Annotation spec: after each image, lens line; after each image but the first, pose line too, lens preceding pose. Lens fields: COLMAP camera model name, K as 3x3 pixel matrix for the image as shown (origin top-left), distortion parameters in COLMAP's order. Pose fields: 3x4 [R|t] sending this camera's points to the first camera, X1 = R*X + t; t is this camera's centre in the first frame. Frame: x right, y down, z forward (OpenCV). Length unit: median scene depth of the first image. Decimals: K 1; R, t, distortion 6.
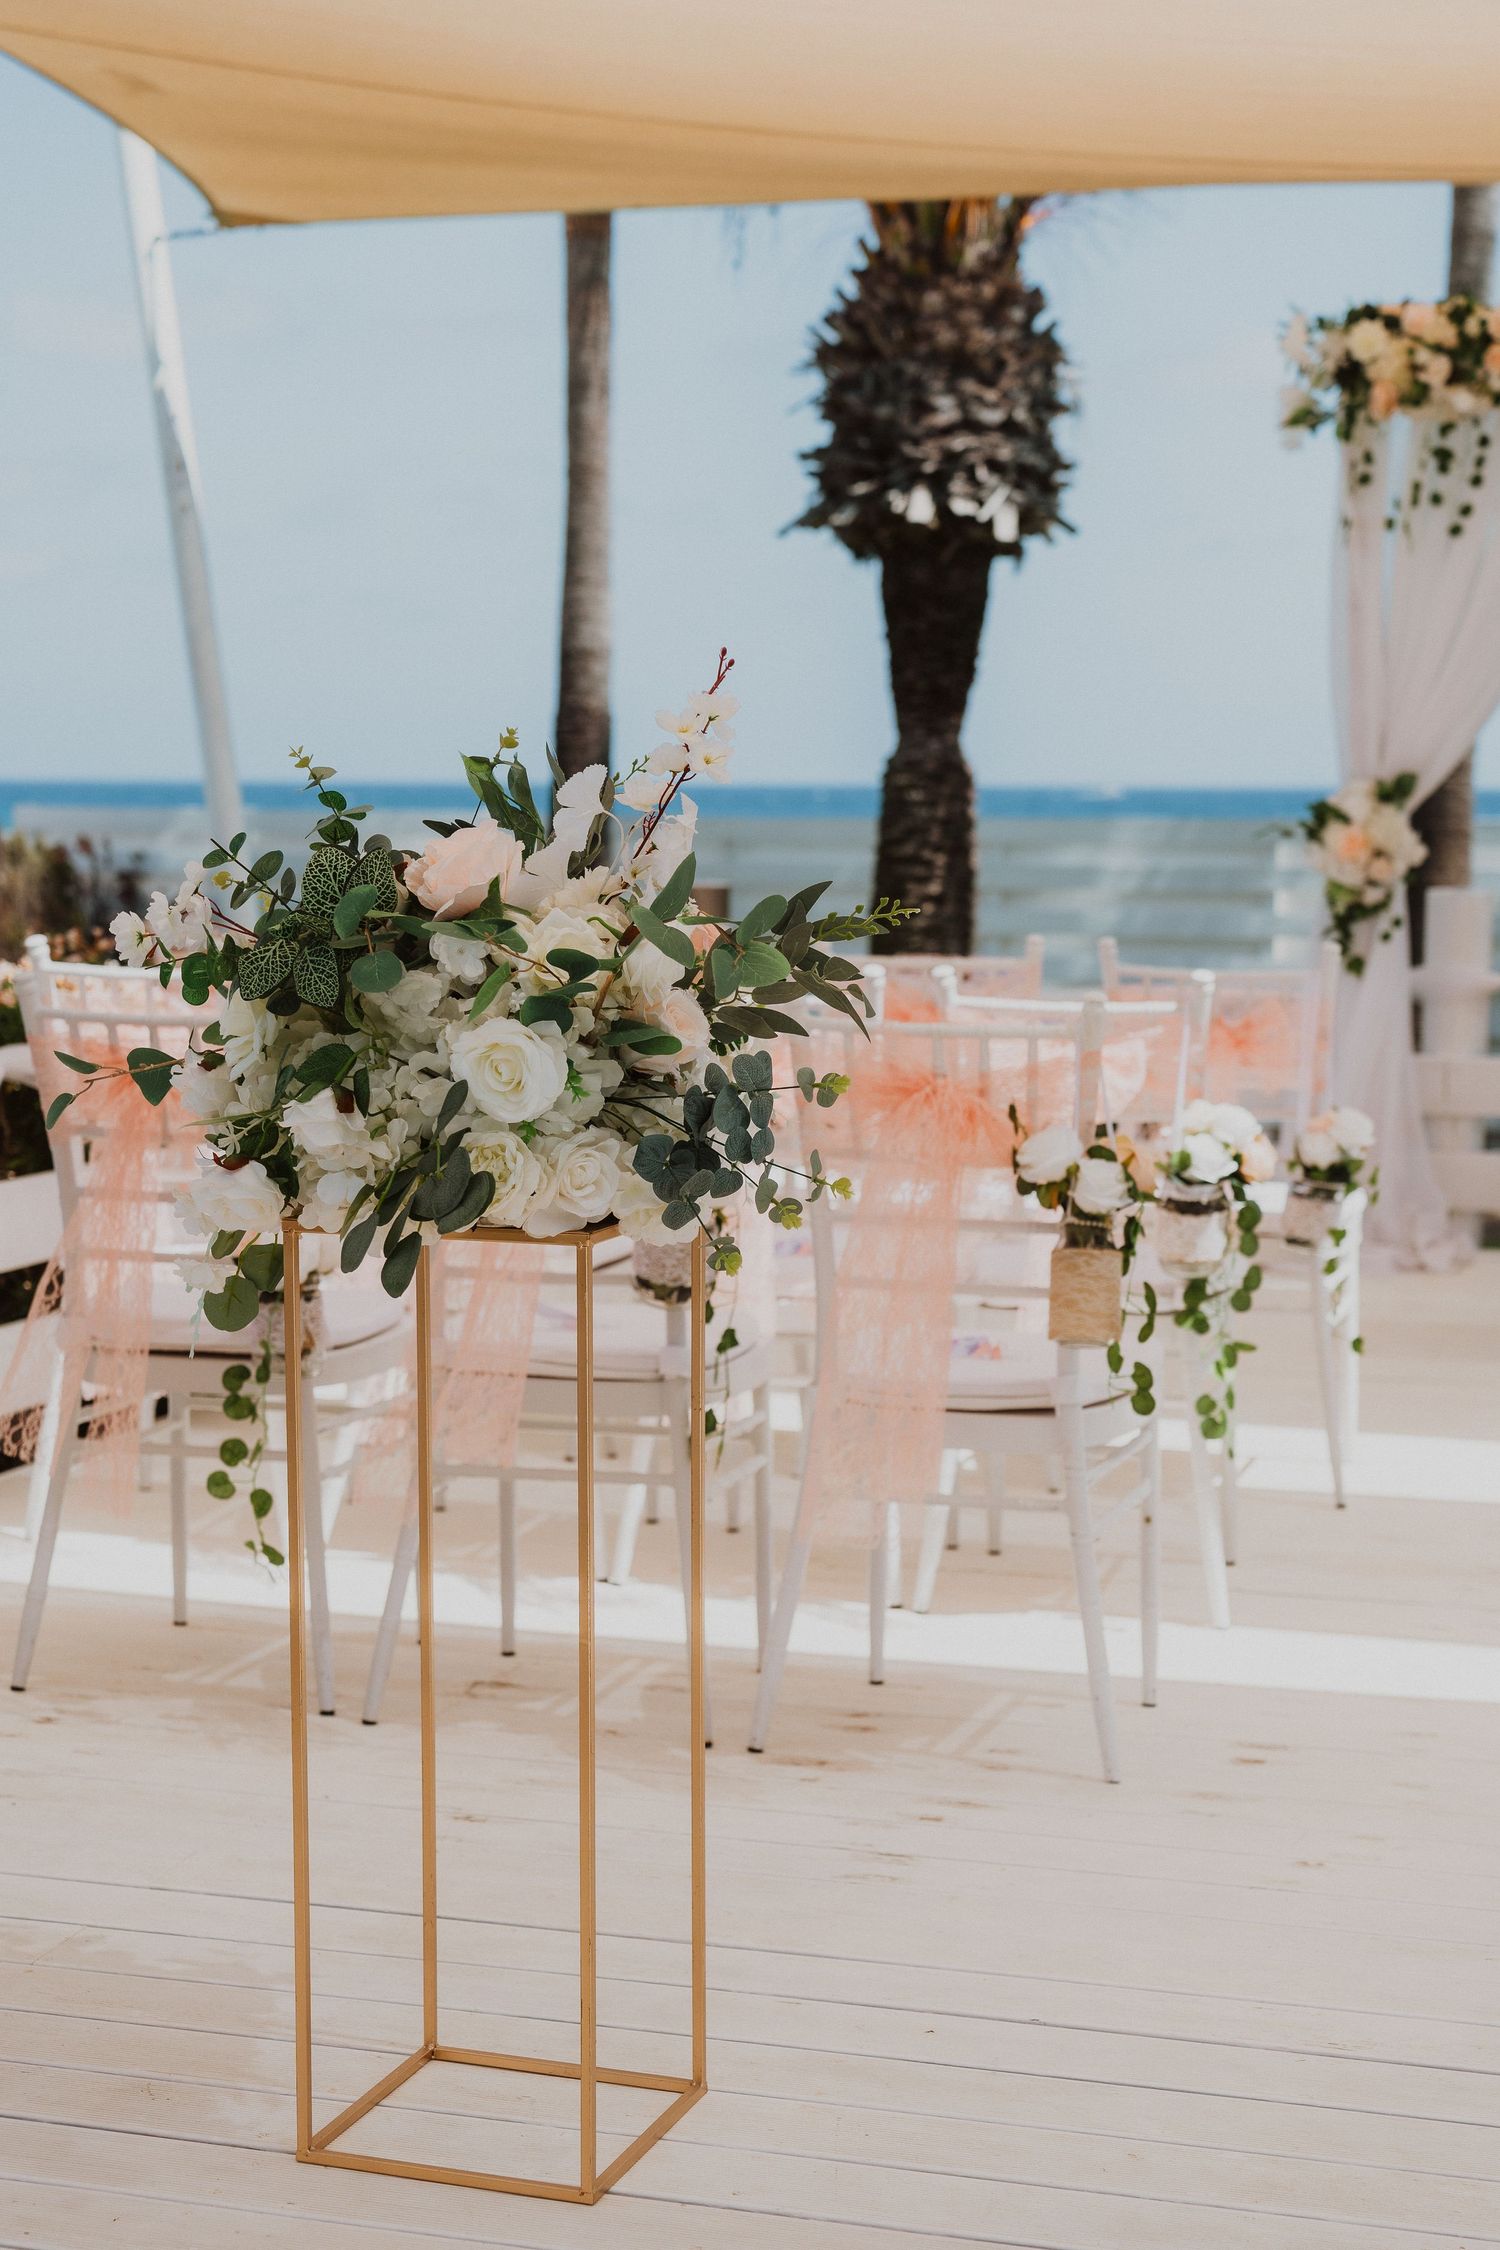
lens RADIAL K [[3681.1, 0, 727.5], [0, 3681.1, 1182.0], [0, 0, 1]] dist [-0.003540, 0.000000]
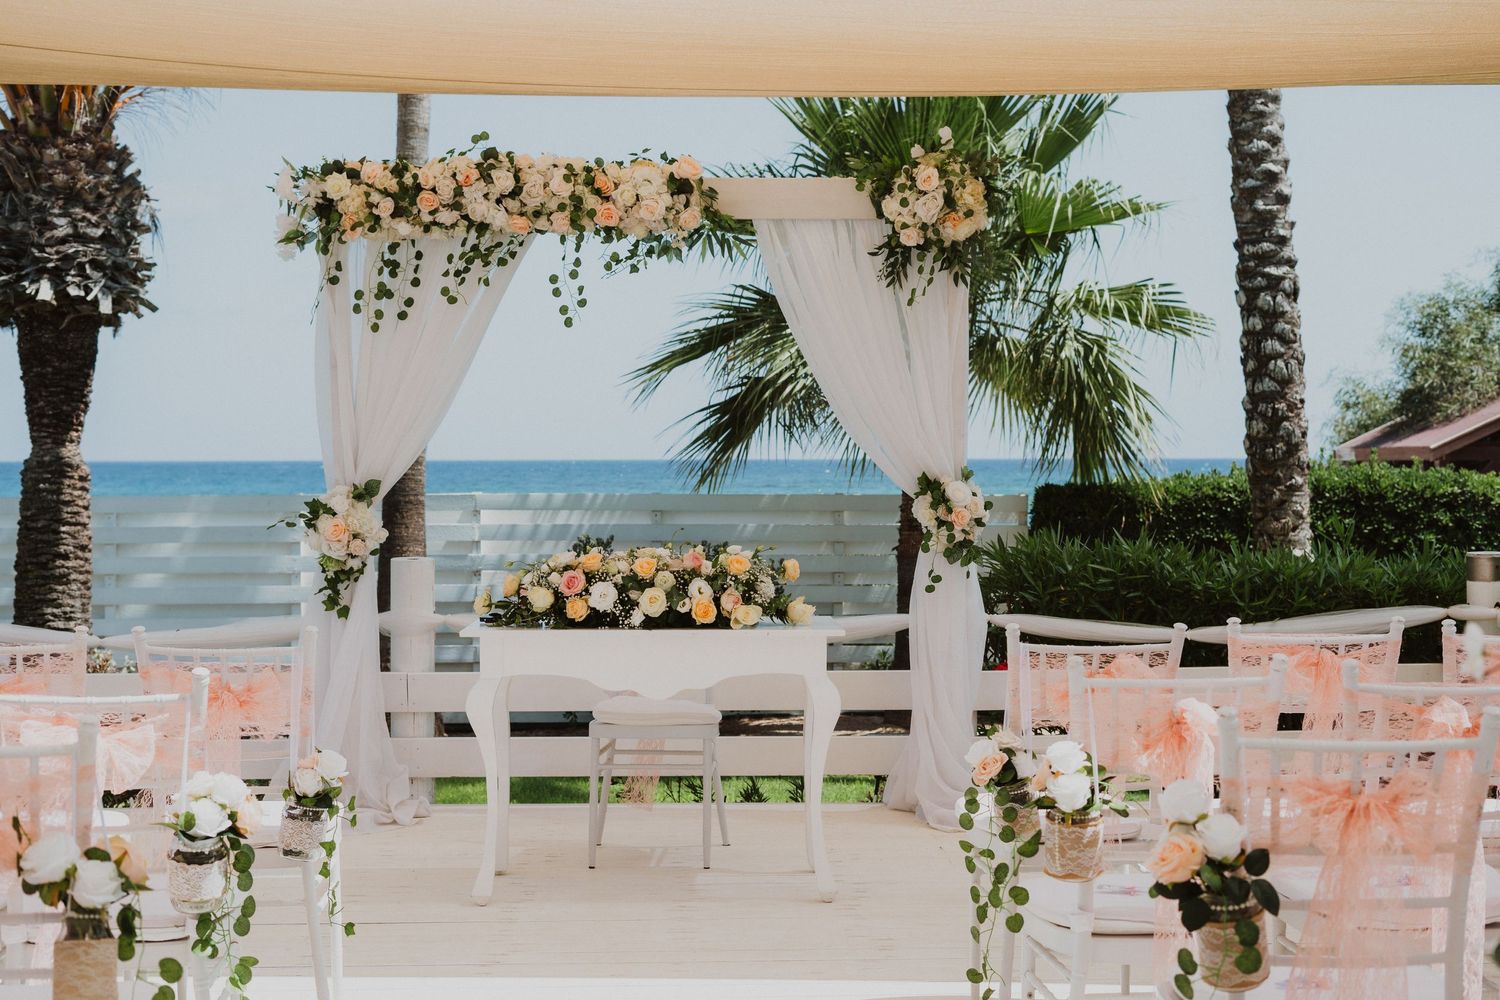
lens RADIAL K [[2222.4, 0, 754.9], [0, 2222.4, 502.7], [0, 0, 1]] dist [-0.014060, 0.000000]
pose [[0.941227, -0.014205, 0.337477, 0.030554], [0.043540, 0.995882, -0.079516, -0.026306], [-0.334957, 0.089536, 0.937969, 0.129405]]
